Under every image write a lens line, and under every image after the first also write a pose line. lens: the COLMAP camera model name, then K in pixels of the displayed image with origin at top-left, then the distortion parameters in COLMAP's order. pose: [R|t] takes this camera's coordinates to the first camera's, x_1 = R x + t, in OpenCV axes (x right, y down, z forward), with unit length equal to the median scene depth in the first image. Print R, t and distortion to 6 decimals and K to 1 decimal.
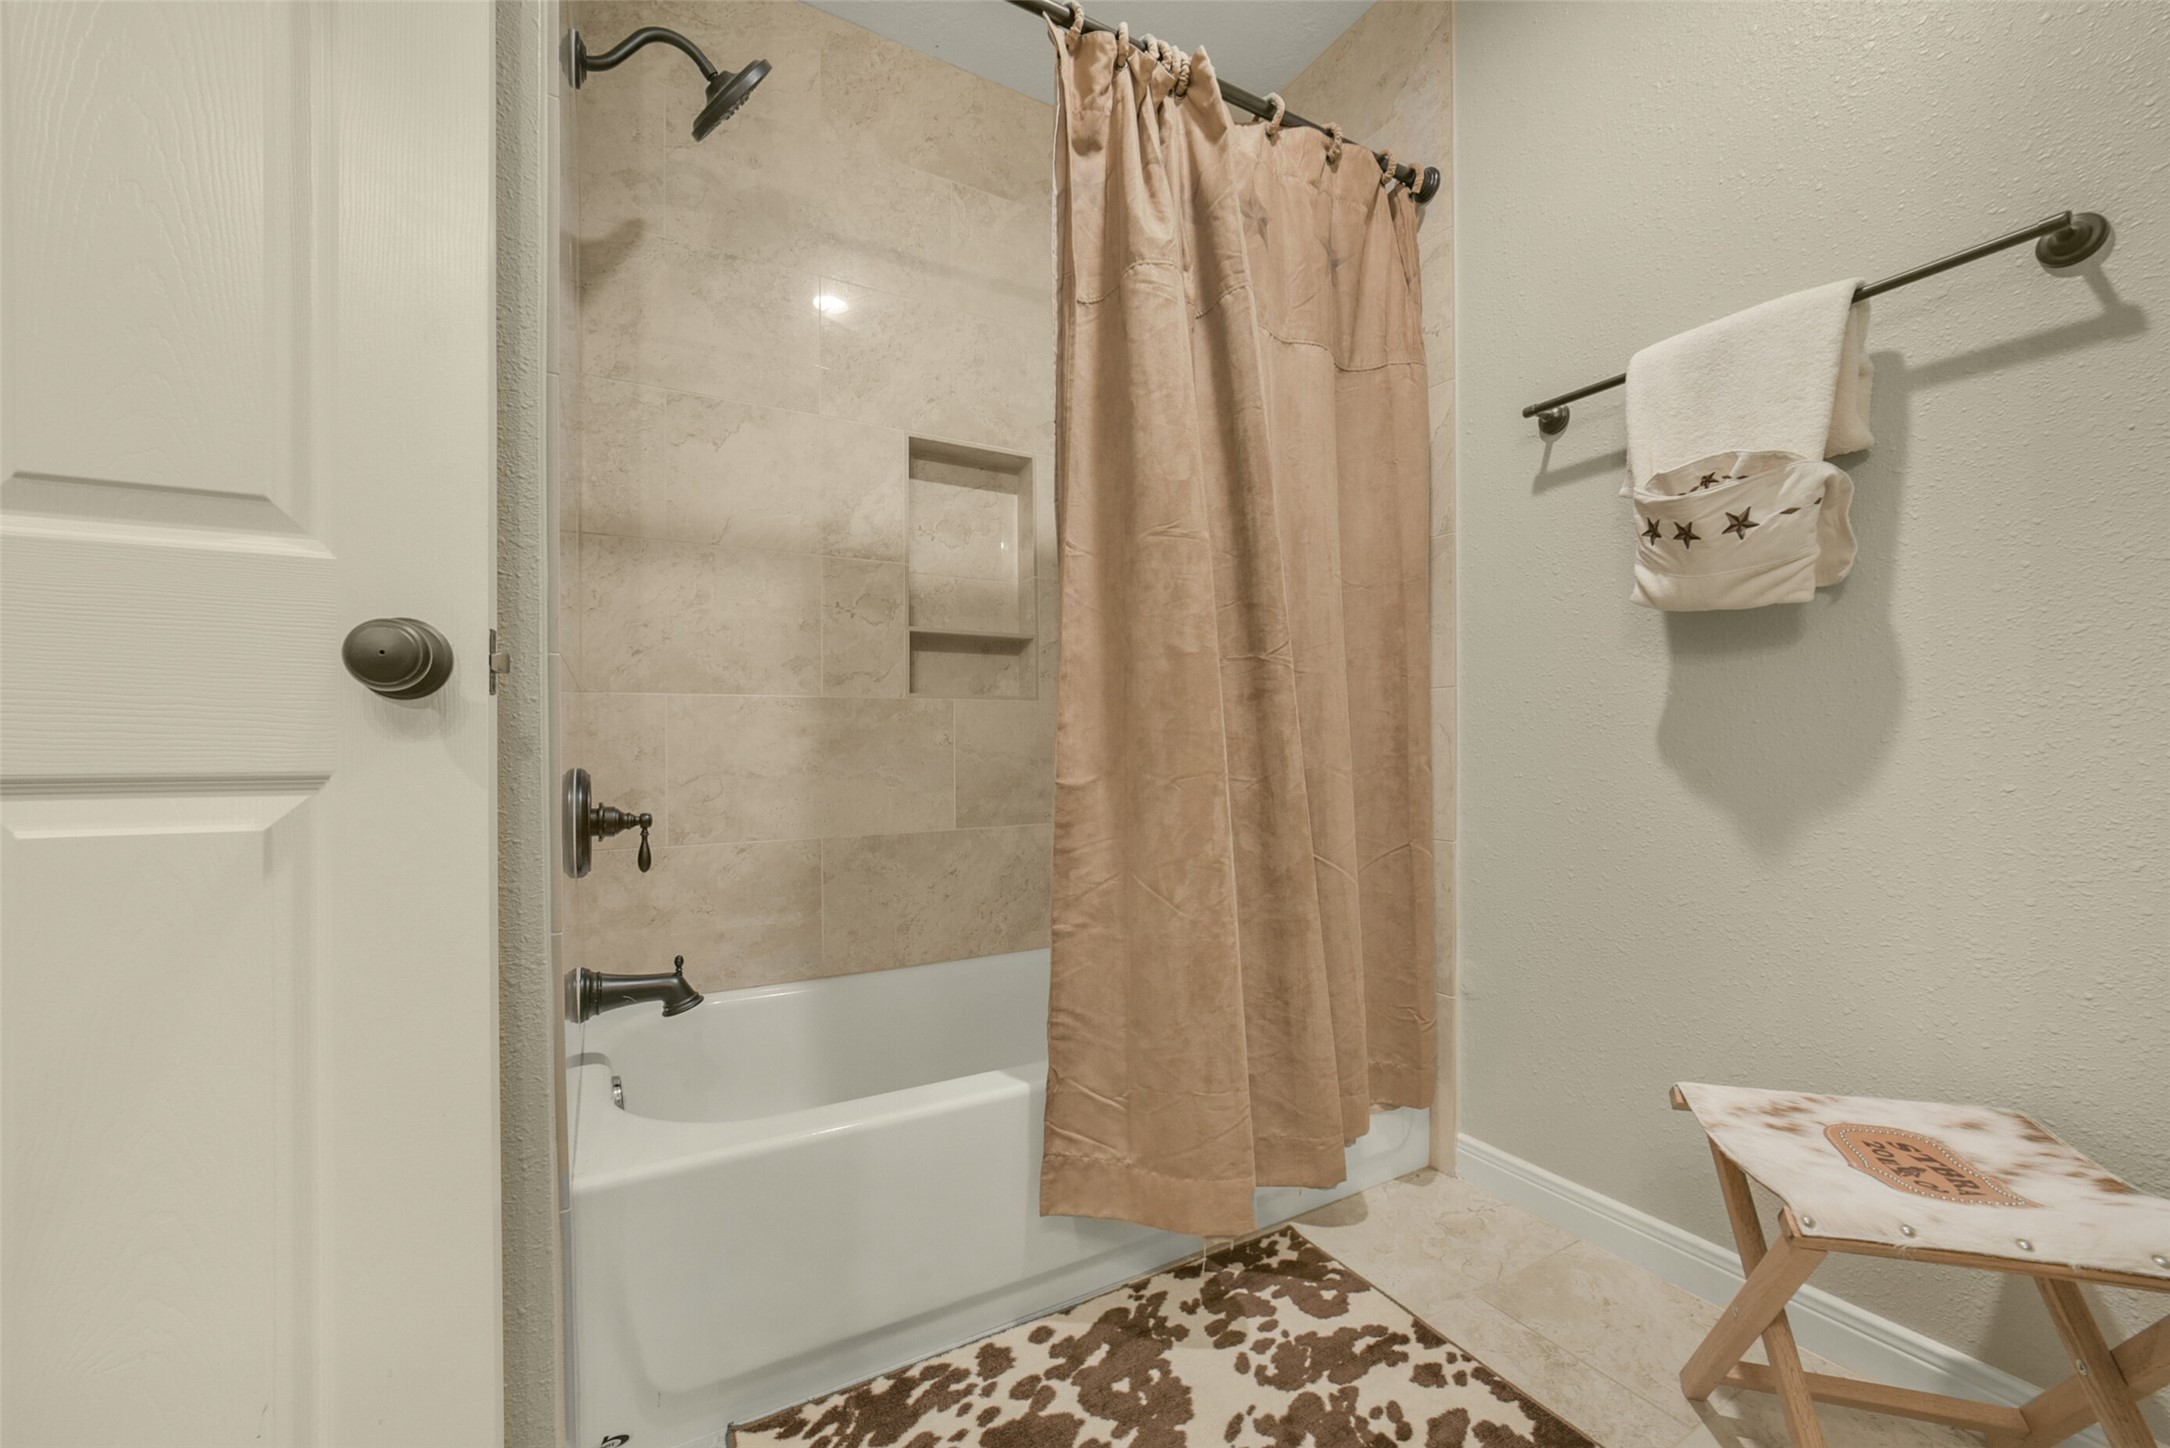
lens RADIAL K [[861.3, 0, 1084.1], [0, 861.3, 741.4], [0, 0, 1]] dist [-0.007521, 0.003346]
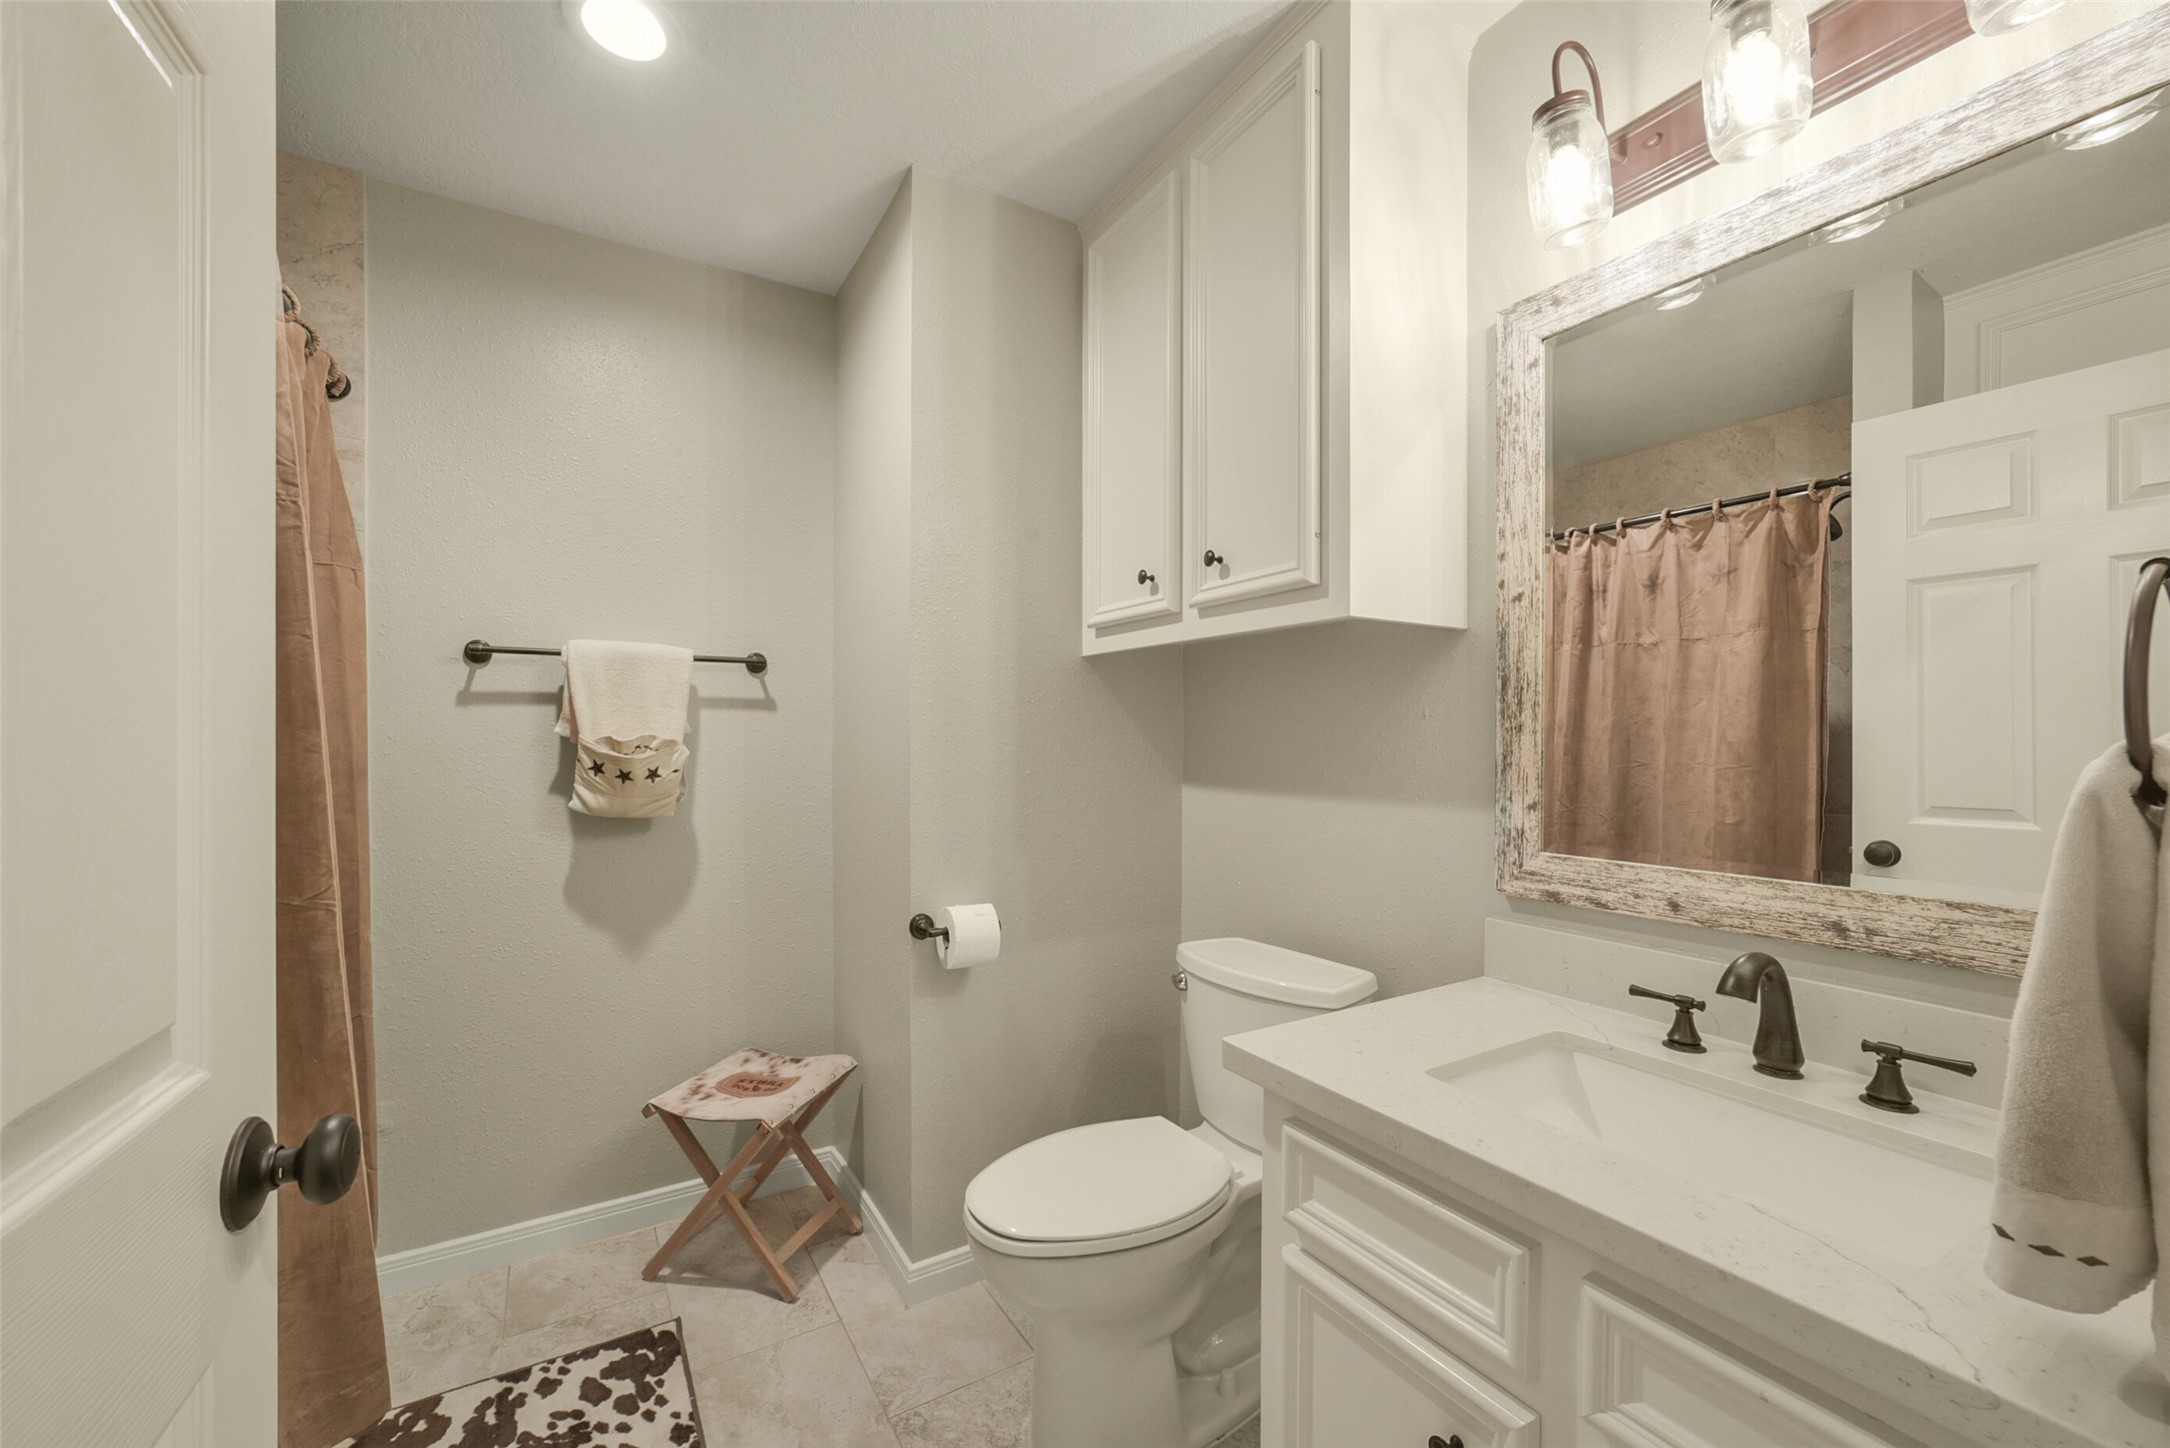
lens RADIAL K [[861.3, 0, 1077.9], [0, 861.3, 726.9], [0, 0, 1]] dist [-0.007521, 0.003346]
pose [[-0.030136, 0.016818, 0.999404, -1.045095], [-0.003161, 0.999852, -0.016921, -0.324320], [-0.999541, -0.003669, -0.030079, 0.171470]]
